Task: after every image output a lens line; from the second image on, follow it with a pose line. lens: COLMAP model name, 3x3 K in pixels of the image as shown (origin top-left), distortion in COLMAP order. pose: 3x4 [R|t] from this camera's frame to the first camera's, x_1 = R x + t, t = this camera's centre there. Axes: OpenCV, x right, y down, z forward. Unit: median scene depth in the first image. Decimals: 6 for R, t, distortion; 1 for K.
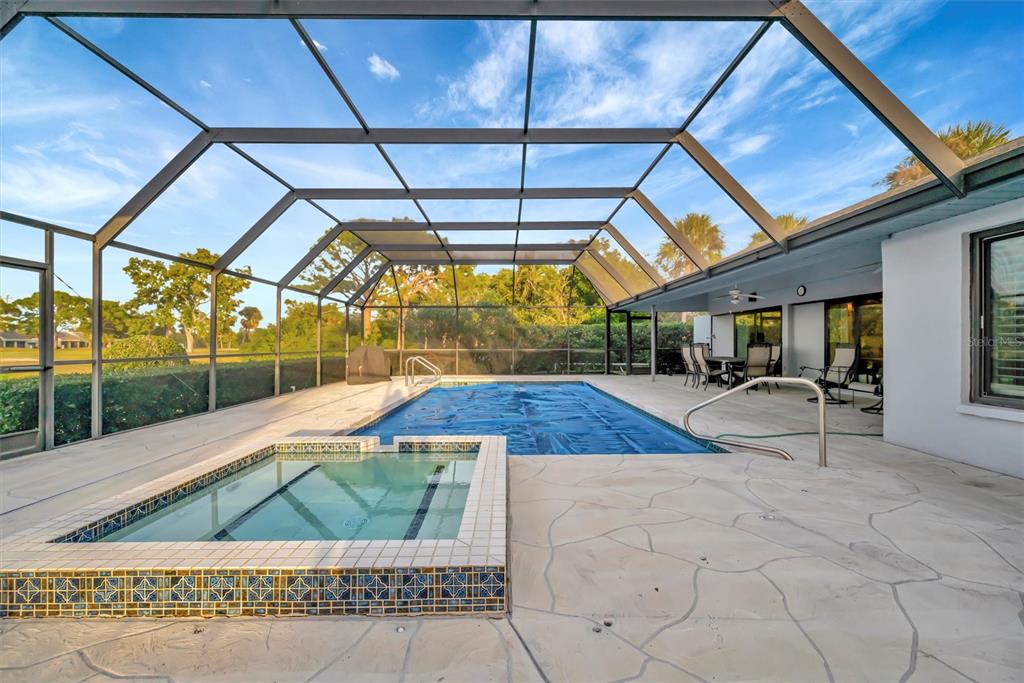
lens RADIAL K [[411.8, 0, 512.0], [0, 411.8, 341.5], [0, 0, 1]] dist [0.000267, -0.000140]
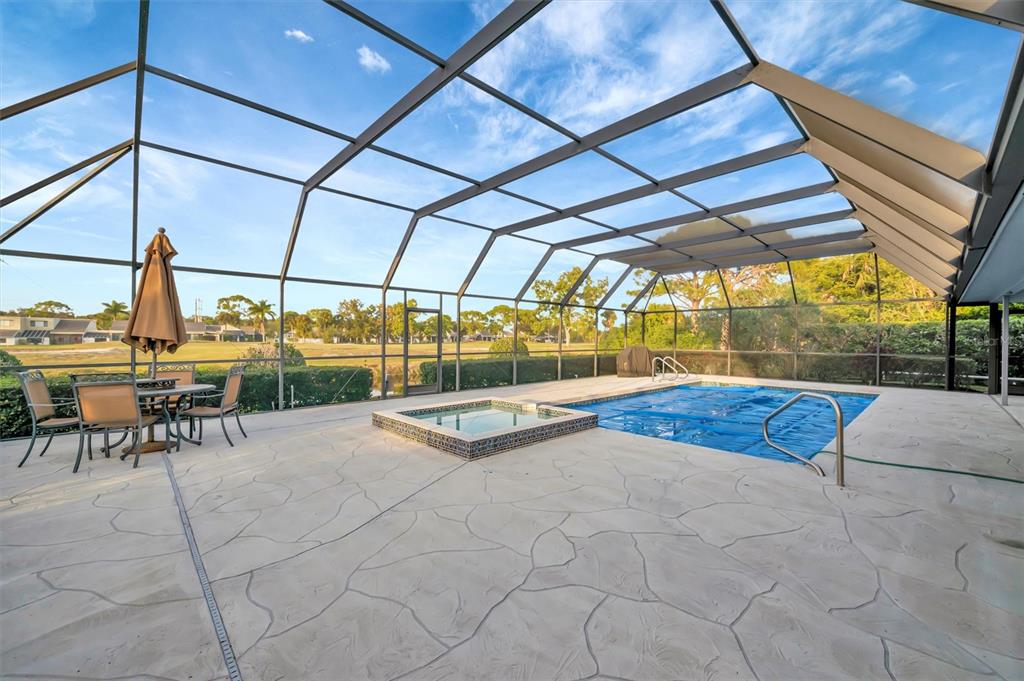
lens RADIAL K [[404.1, 0, 515.1], [0, 404.1, 344.5], [0, 0, 1]] dist [0.000862, 0.000049]
pose [[0.683921, 0.016228, -0.729375, 0.322897], [-0.003534, 0.999815, 0.018932, -0.018892], [0.729547, -0.010371, 0.683852, -0.083710]]
